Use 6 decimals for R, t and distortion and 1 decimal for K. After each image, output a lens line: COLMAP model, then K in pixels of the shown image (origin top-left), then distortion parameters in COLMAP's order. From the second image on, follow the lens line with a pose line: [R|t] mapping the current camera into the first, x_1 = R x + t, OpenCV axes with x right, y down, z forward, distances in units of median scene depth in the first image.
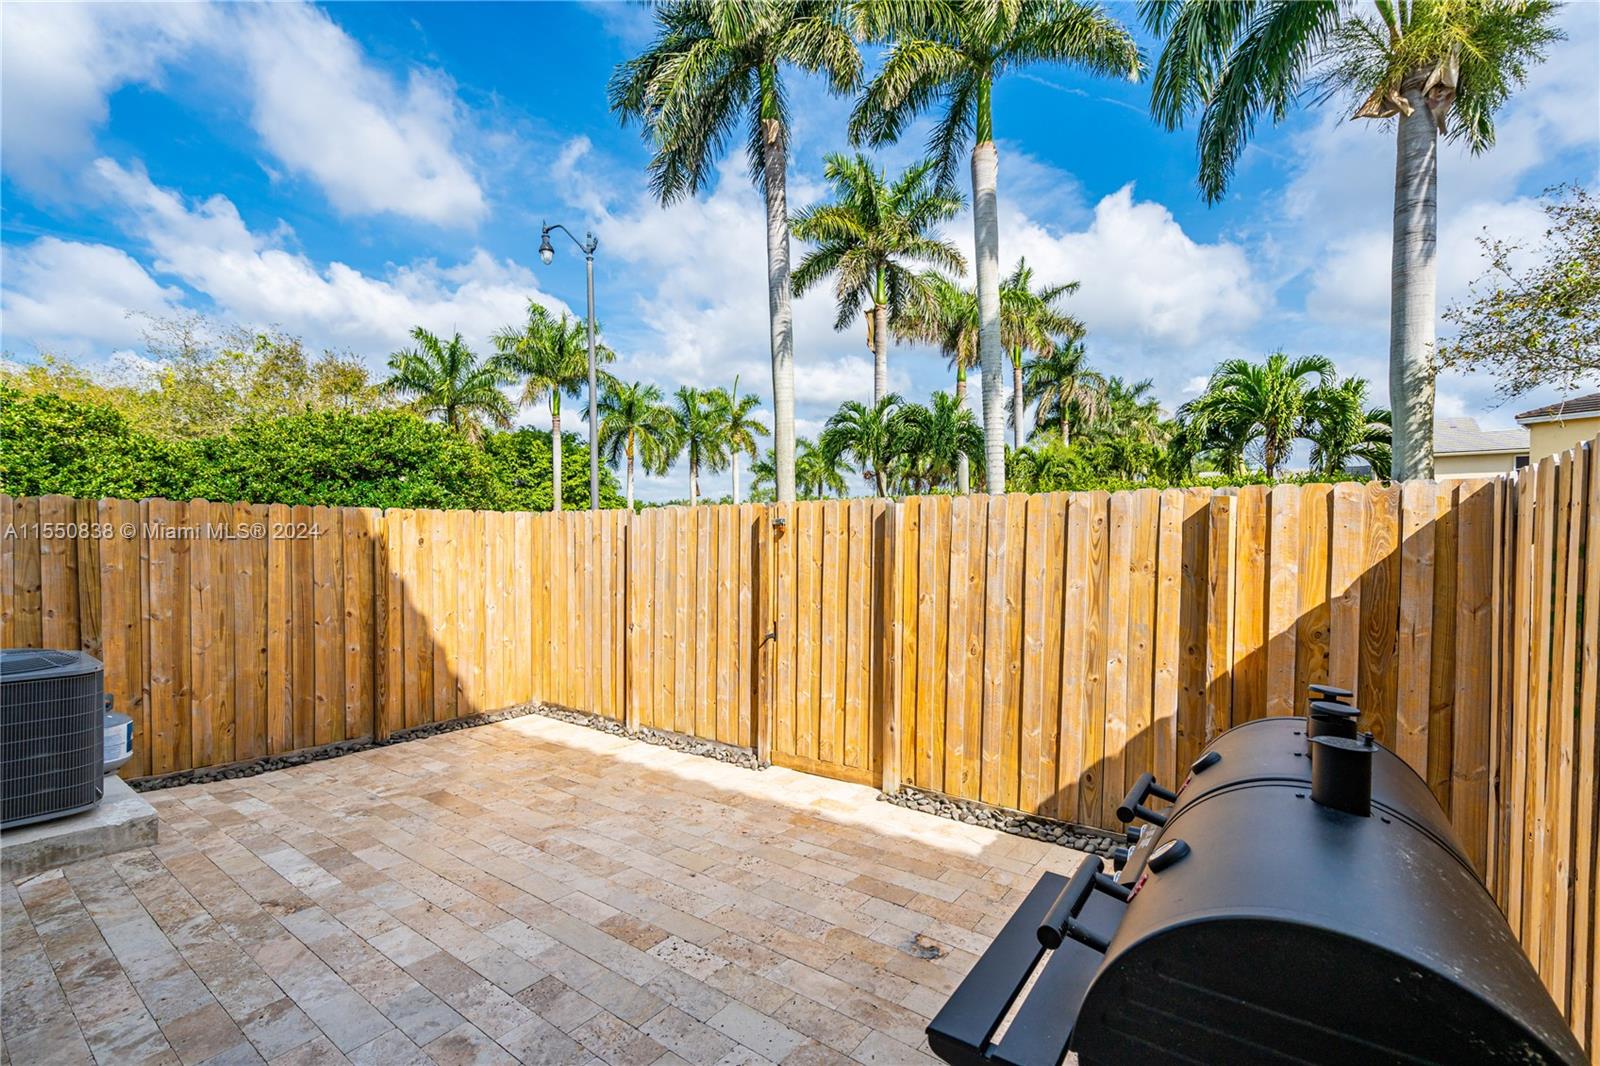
lens RADIAL K [[724.0, 0, 800.2], [0, 724.0, 558.4], [0, 0, 1]] dist [-0.004753, -0.000539]
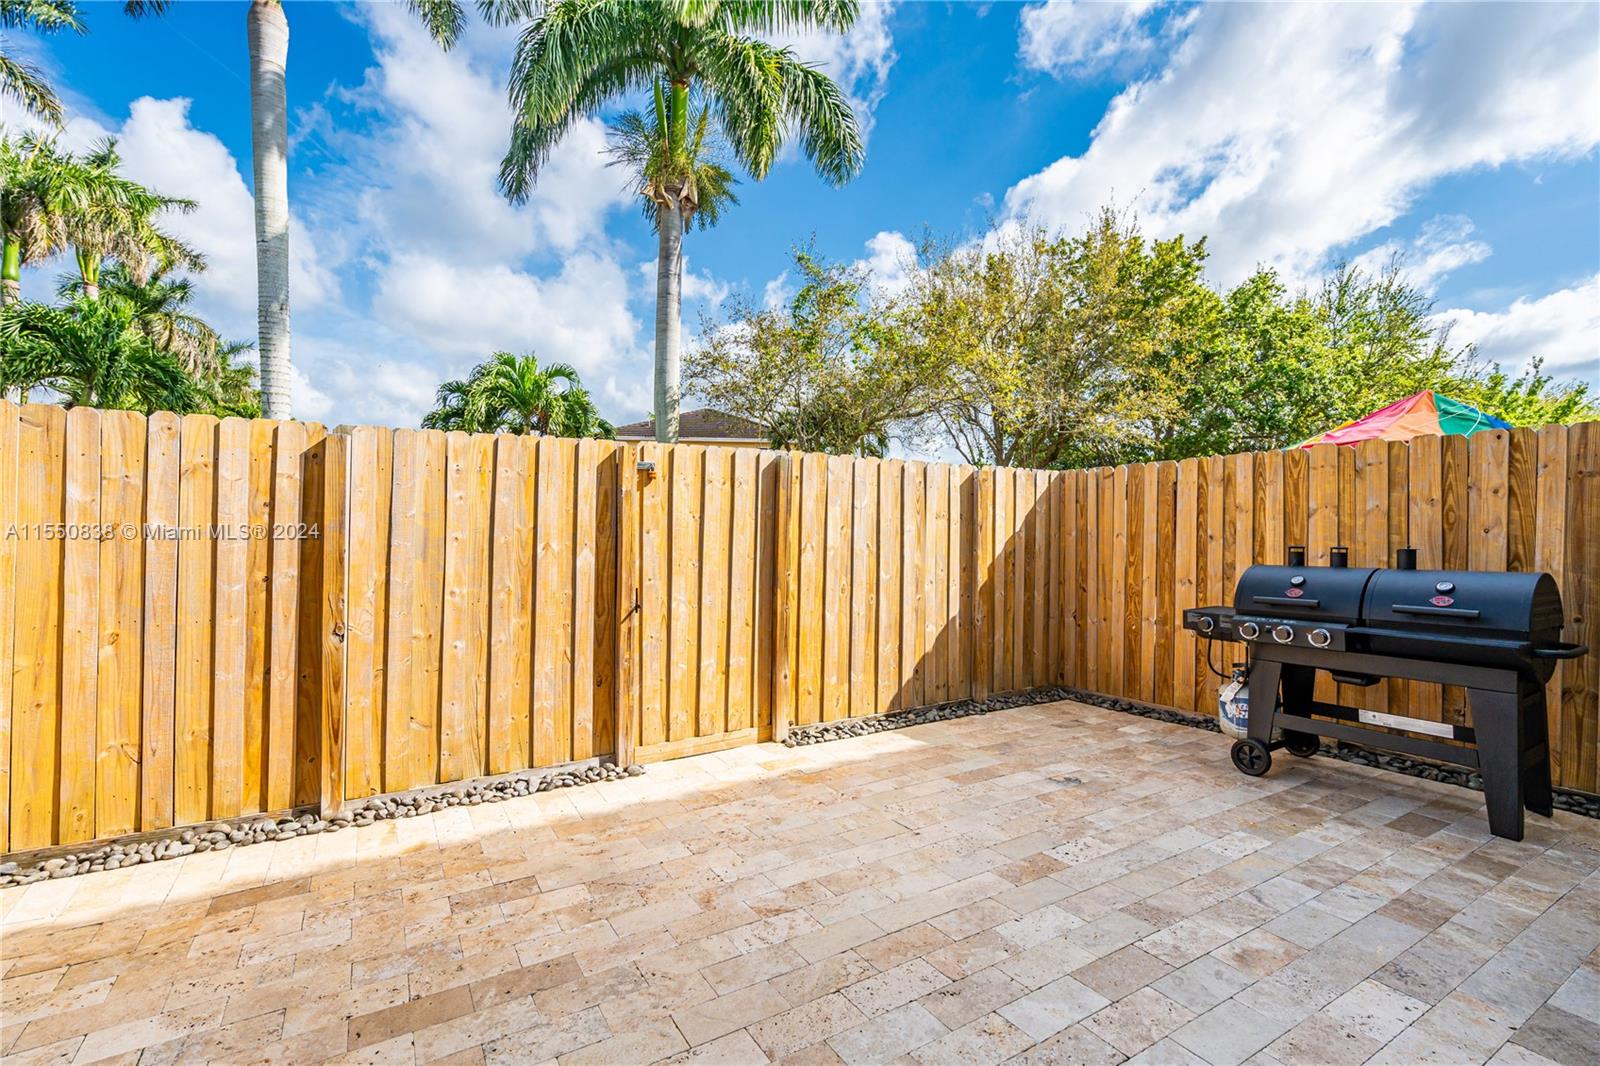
lens RADIAL K [[733.3, 0, 781.4], [0, 733.3, 539.1], [0, 0, 1]] dist [-0.007288, 0.000189]
pose [[0.375705, -0.013923, 0.926635, -0.862584], [0.023177, 0.999716, 0.005624, 0.036169], [-0.926449, 0.019363, 0.375921, 0.630342]]
